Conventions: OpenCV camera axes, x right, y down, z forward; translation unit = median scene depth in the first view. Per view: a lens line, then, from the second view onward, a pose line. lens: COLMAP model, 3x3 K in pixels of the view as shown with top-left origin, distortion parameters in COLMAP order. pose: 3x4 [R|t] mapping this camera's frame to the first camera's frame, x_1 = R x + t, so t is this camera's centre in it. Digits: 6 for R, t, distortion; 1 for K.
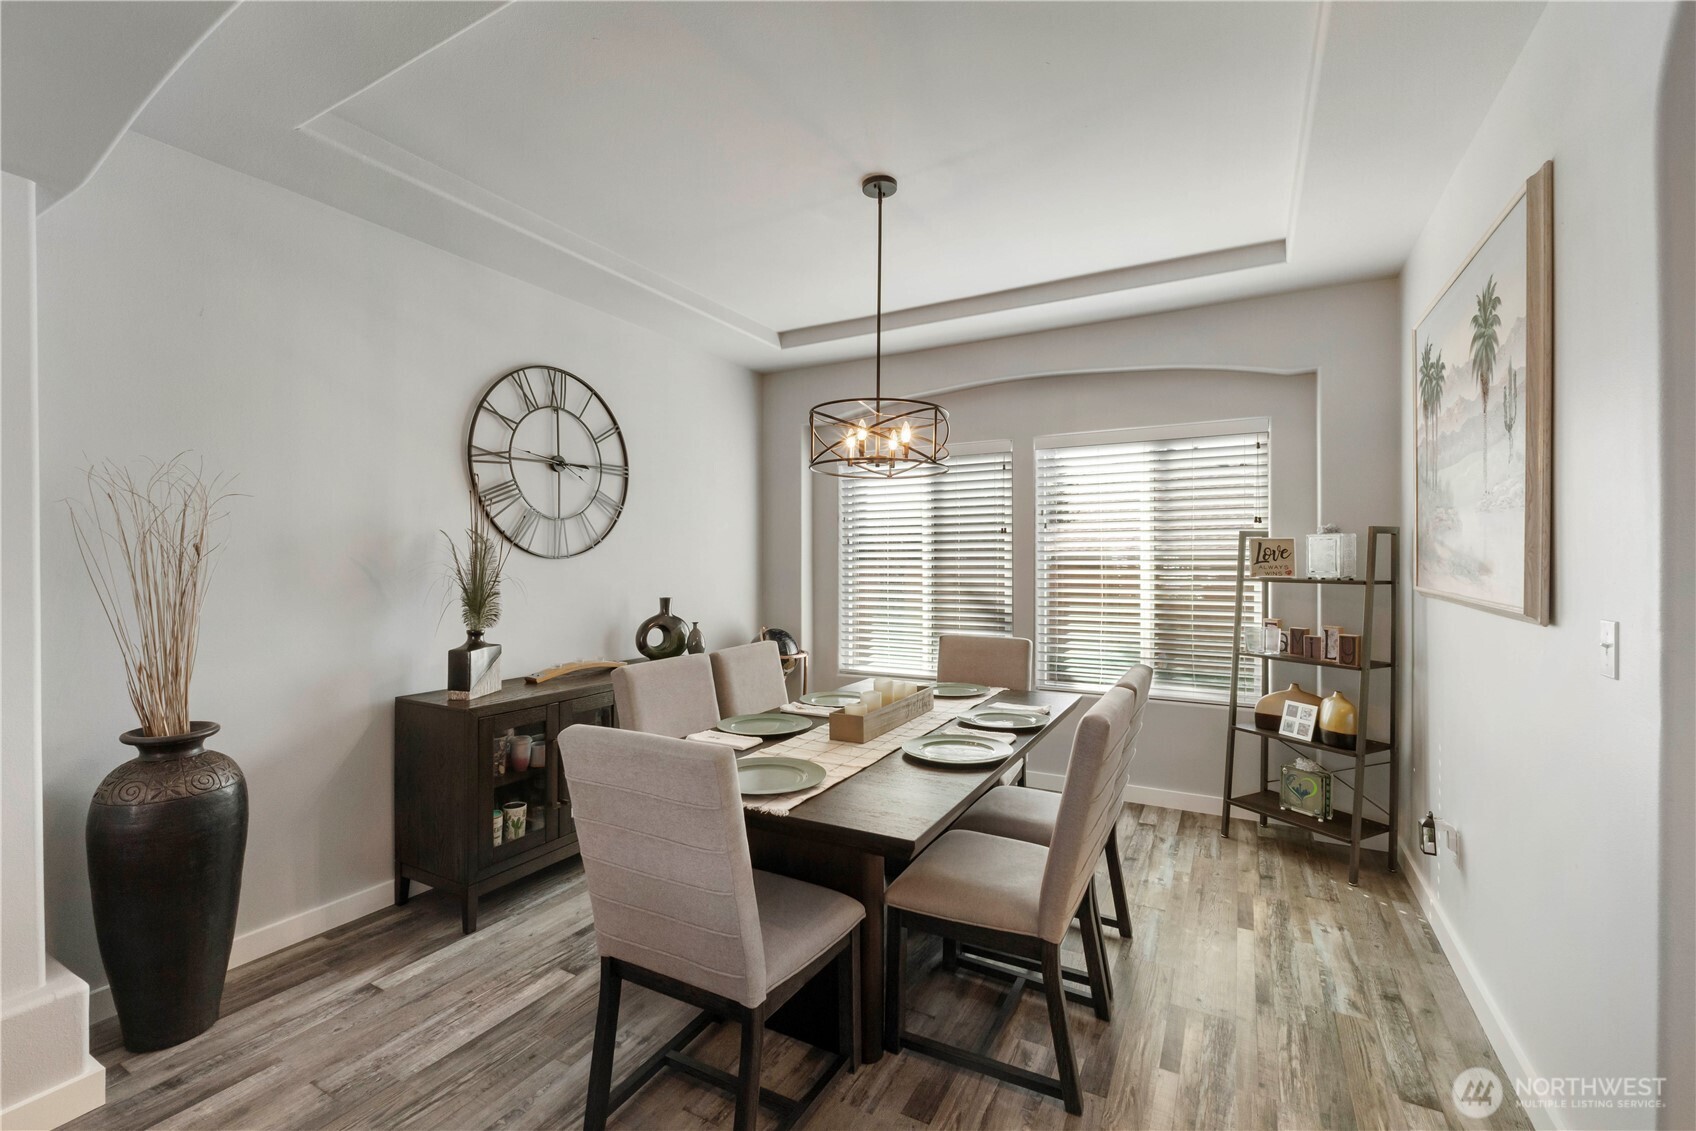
lens RADIAL K [[724.7, 0, 840.8], [0, 724.7, 570.7], [0, 0, 1]] dist [-0.008089, 0.000007]
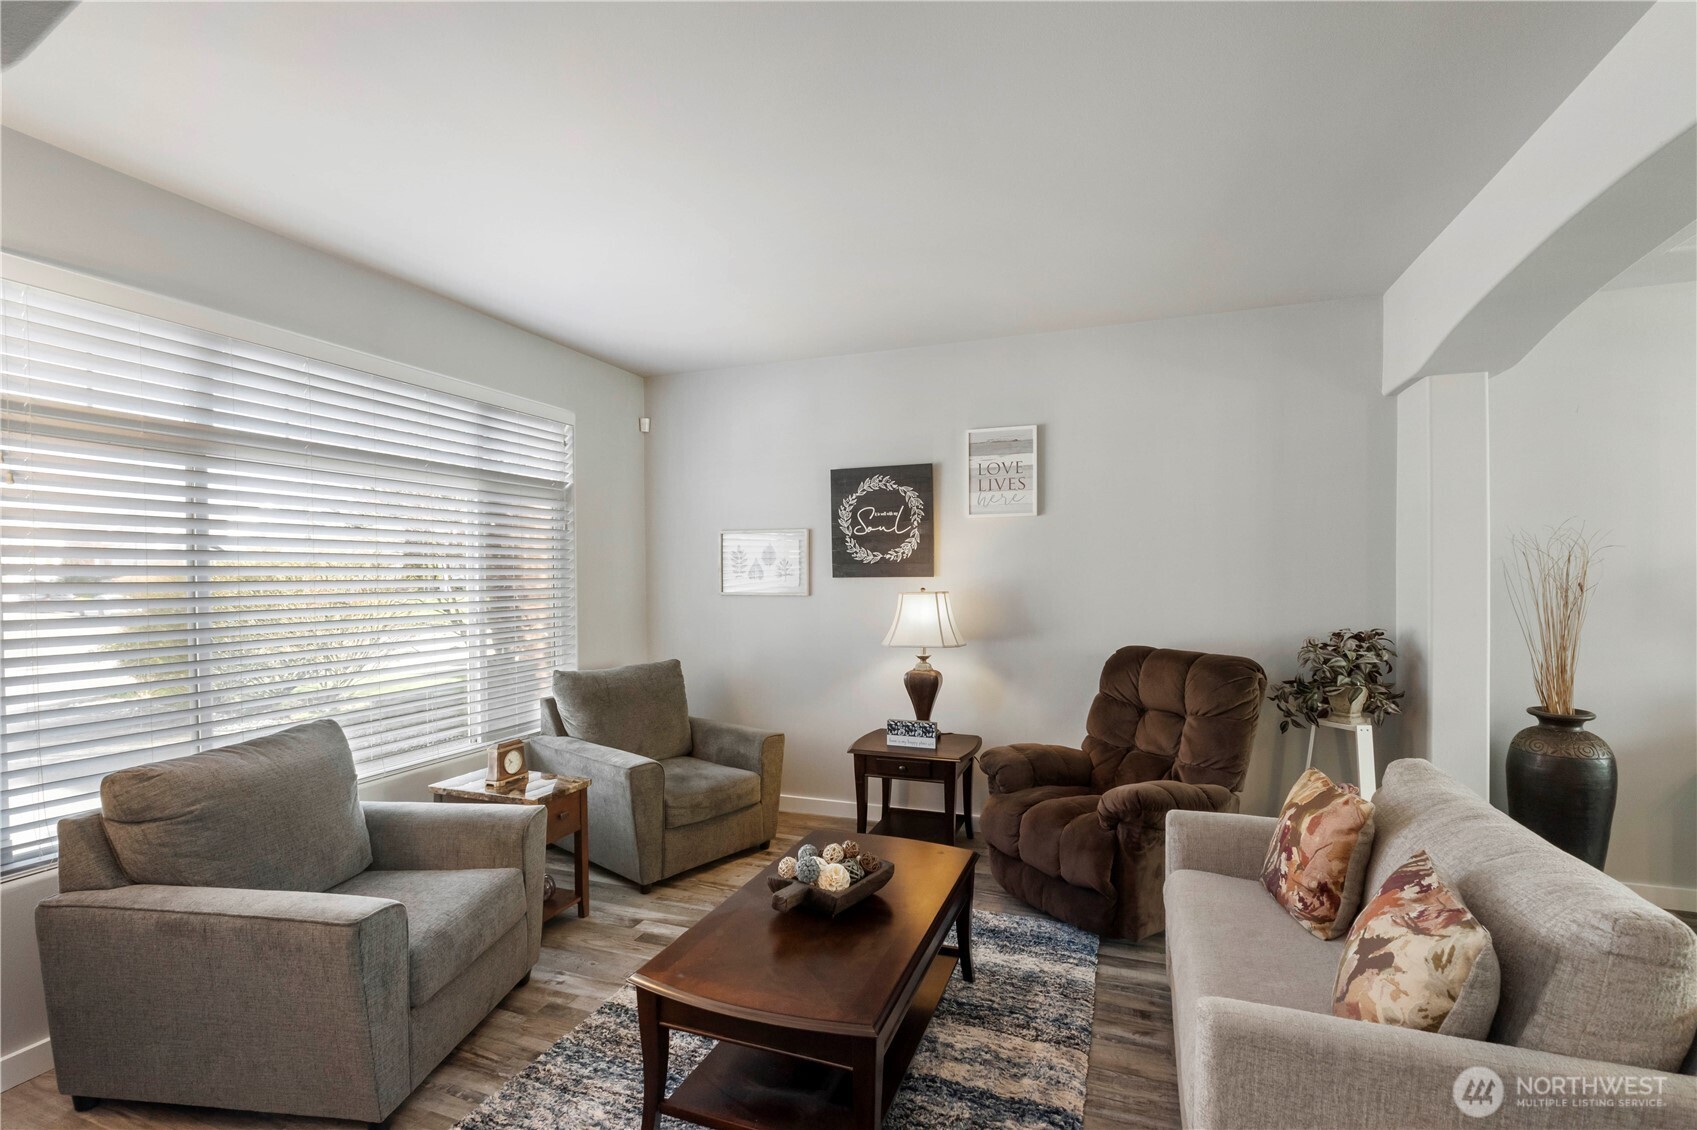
lens RADIAL K [[760.0, 0, 846.2], [0, 760.0, 587.1], [0, 0, 1]] dist [-0.009513, 0.000101]
pose [[0.151060, 0.016961, -0.988379, 0.221124], [-0.003037, 0.999856, 0.016694, -0.031537], [0.988520, 0.000480, 0.151090, -0.413764]]
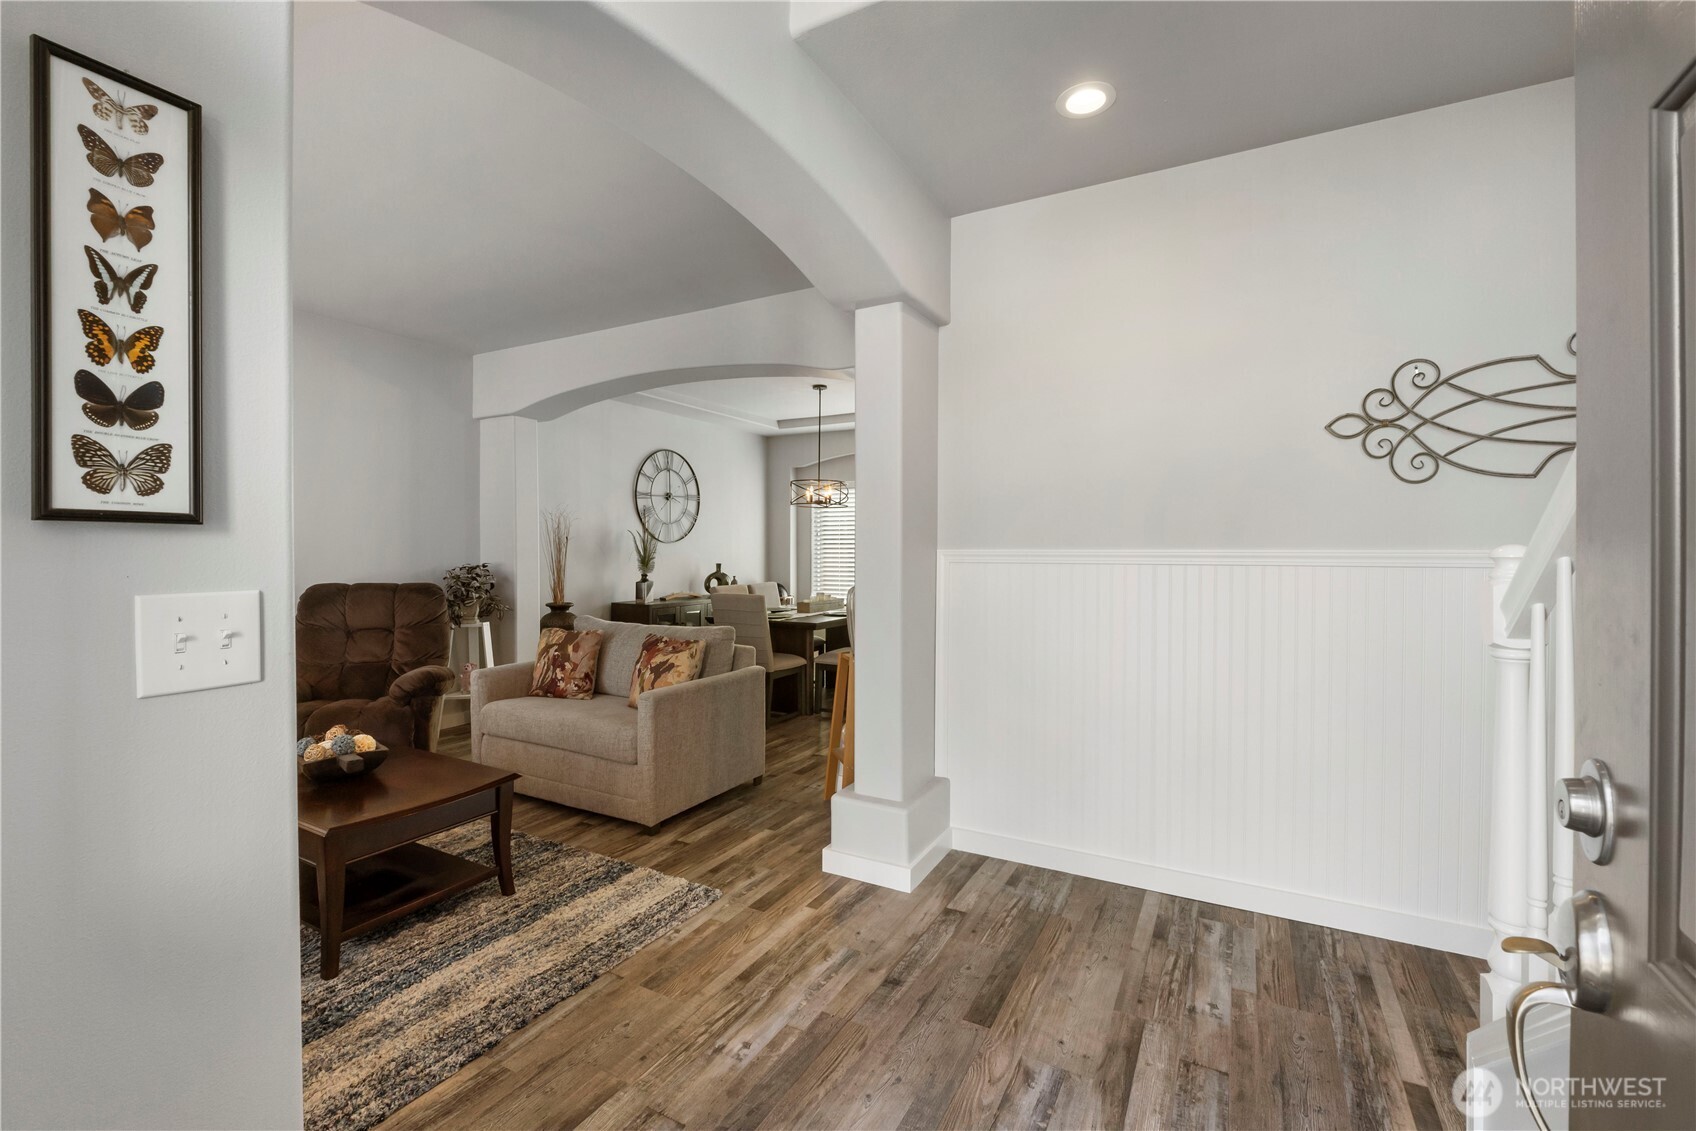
lens RADIAL K [[724.7, 0, 841.2], [0, 724.7, 554.4], [0, 0, 1]] dist [-0.008089, 0.000007]
pose [[0.999986, -0.000110, 0.005232, 0.091044], [0.000137, 0.999987, -0.005111, 0.028107], [-0.005231, 0.005112, 0.999973, -1.138194]]
